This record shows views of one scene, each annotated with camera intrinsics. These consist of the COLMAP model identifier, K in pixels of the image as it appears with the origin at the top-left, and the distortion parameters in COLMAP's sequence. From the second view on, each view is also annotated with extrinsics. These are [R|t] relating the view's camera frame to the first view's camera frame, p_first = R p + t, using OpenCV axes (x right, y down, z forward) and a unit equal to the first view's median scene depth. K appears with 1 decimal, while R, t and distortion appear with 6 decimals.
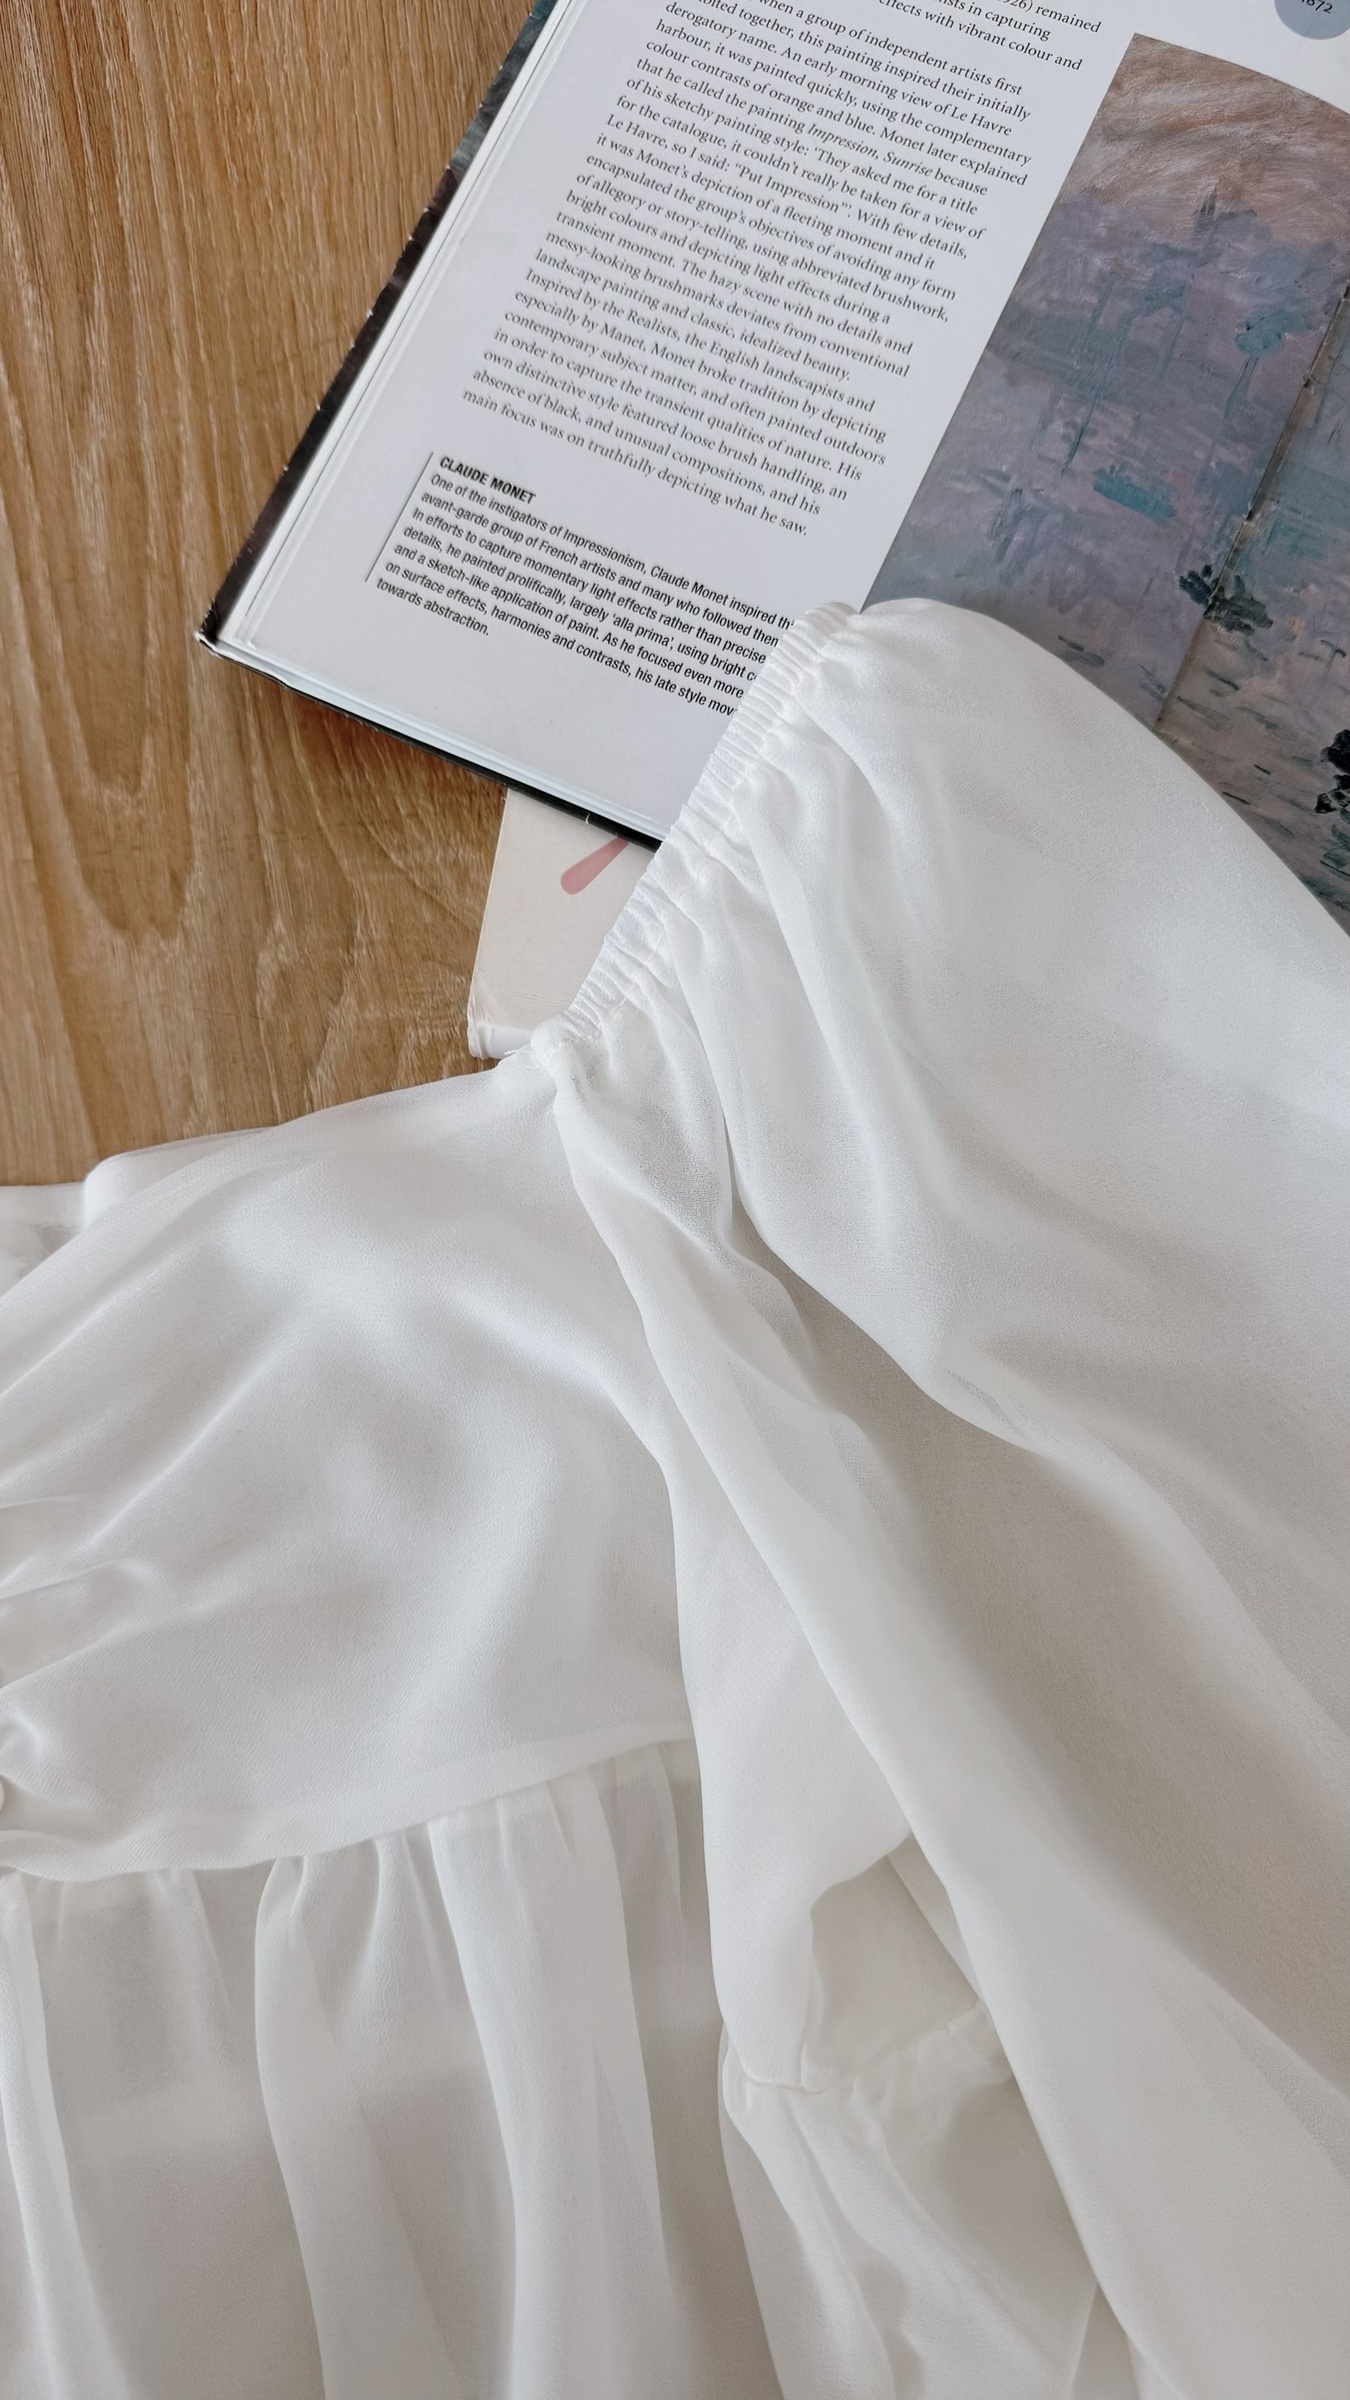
lens RADIAL K [[1691.7, 0, 670.7], [0, 1691.7, 1187.6], [0, 0, 1]] dist [-0.034234, -0.006639]
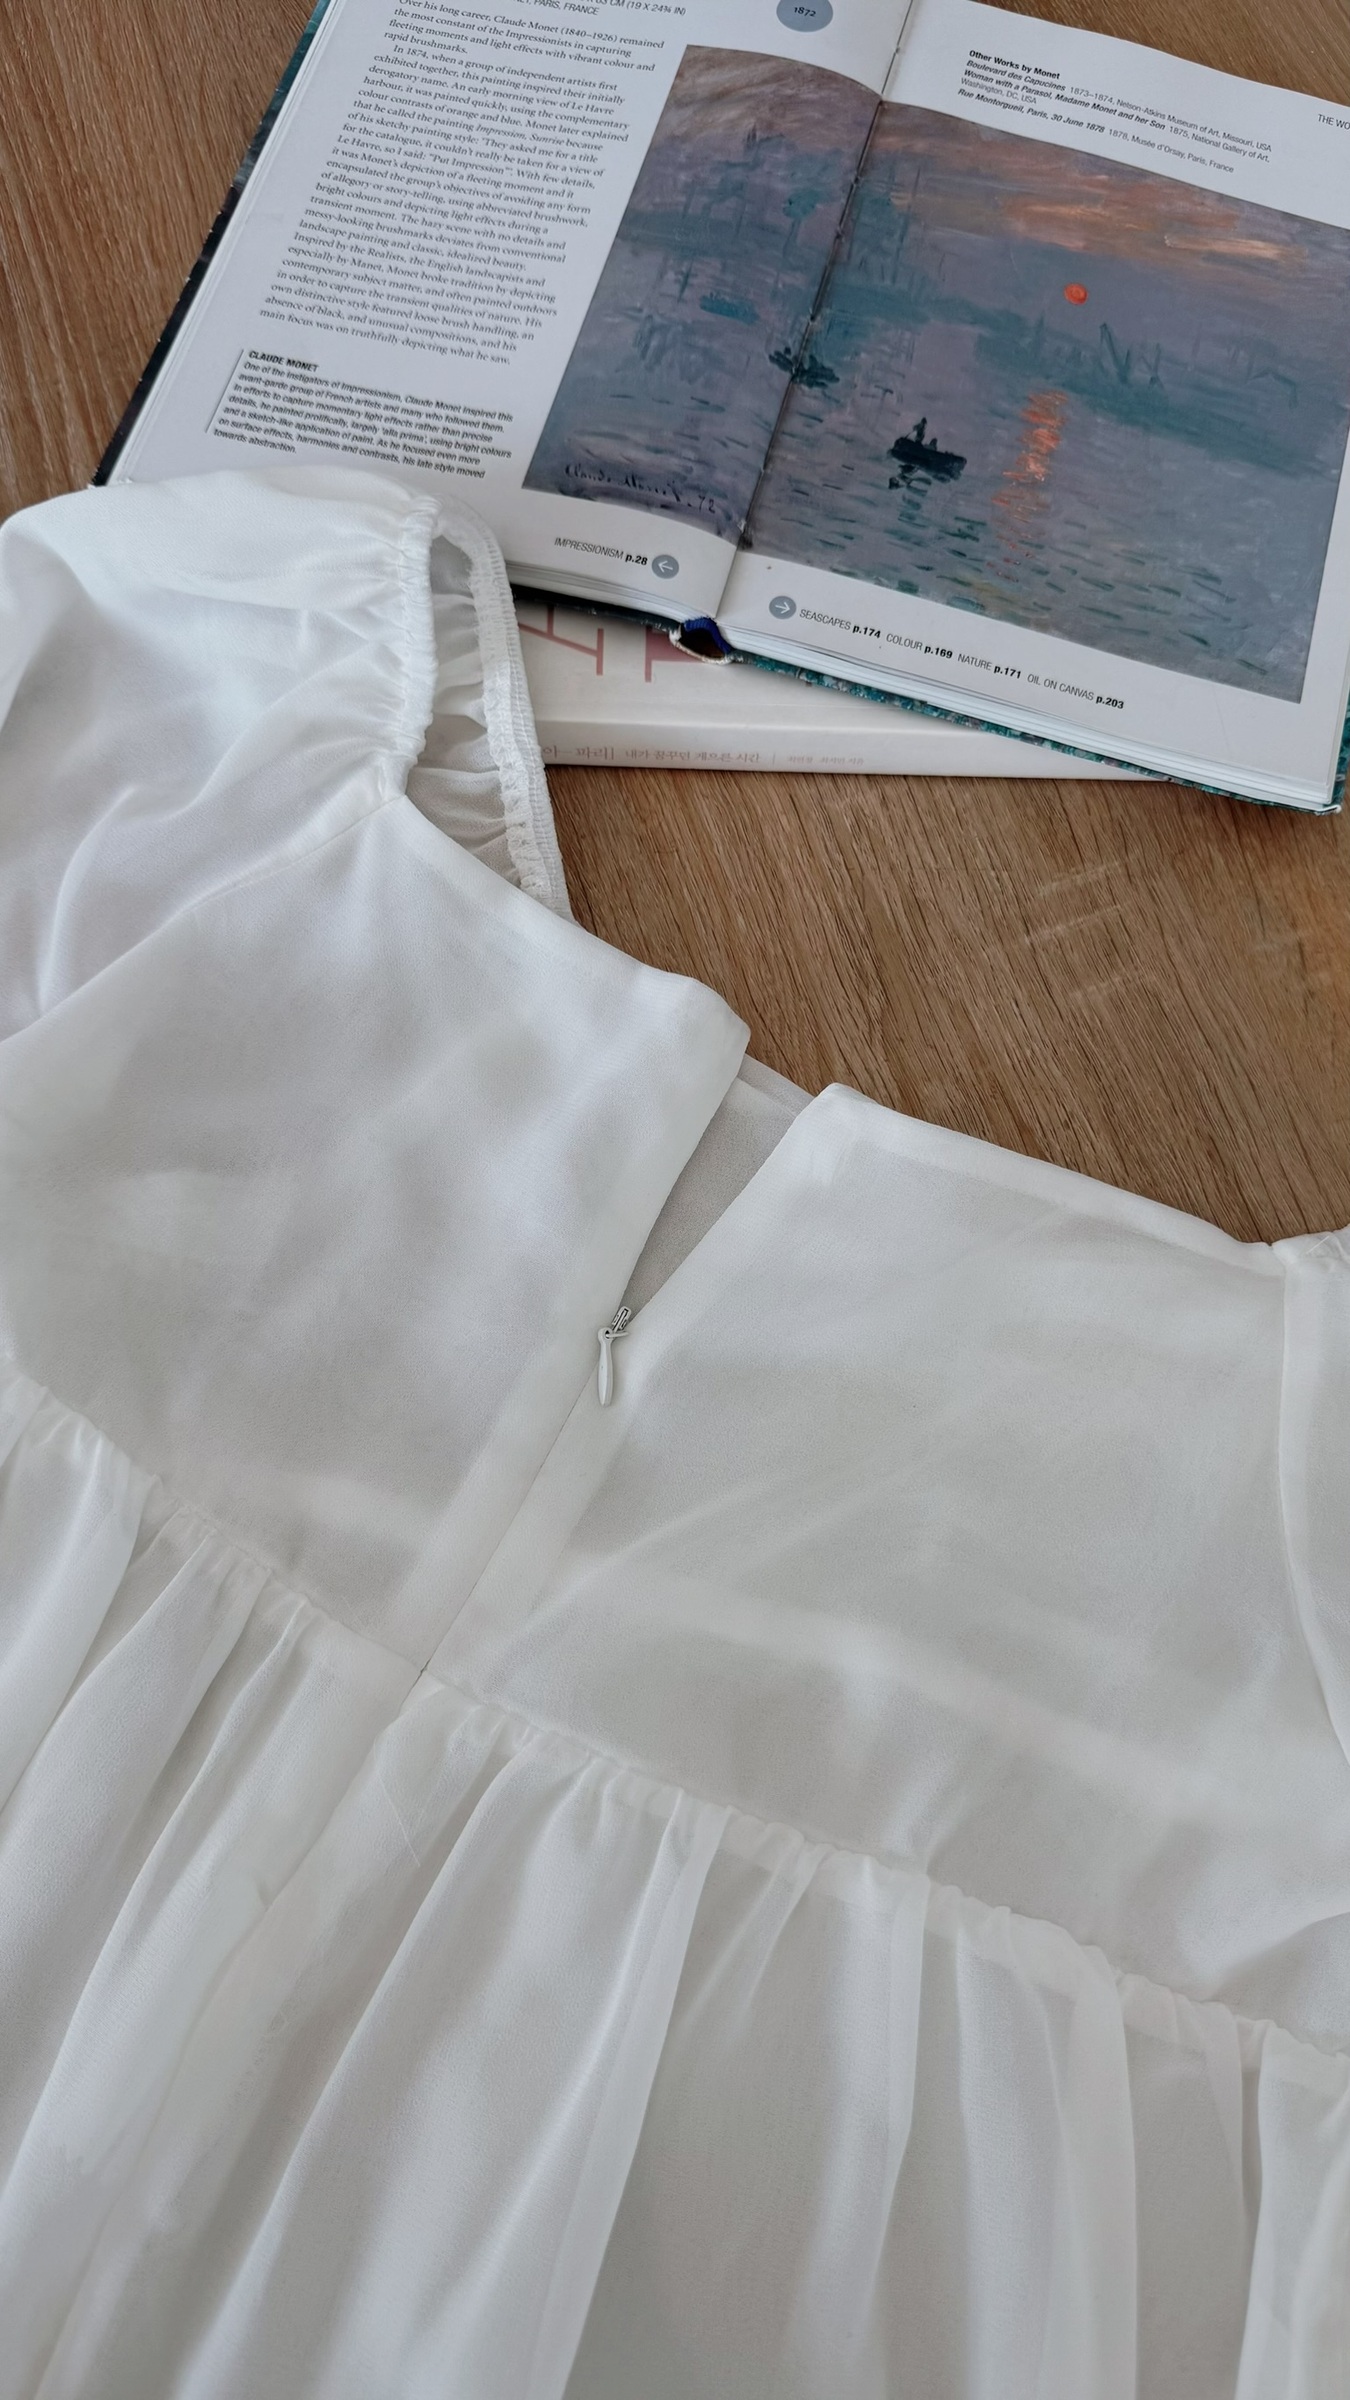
lens RADIAL K [[1691.7, 0, 683.3], [0, 1691.7, 1197.2], [0, 0, 1]] dist [-0.034234, -0.006639]
pose [[0.986242, -0.150963, 0.067363, 0.022533], [0.159784, 0.975018, -0.154301, 0.538415], [-0.042386, 0.162942, 0.985725, -0.294564]]
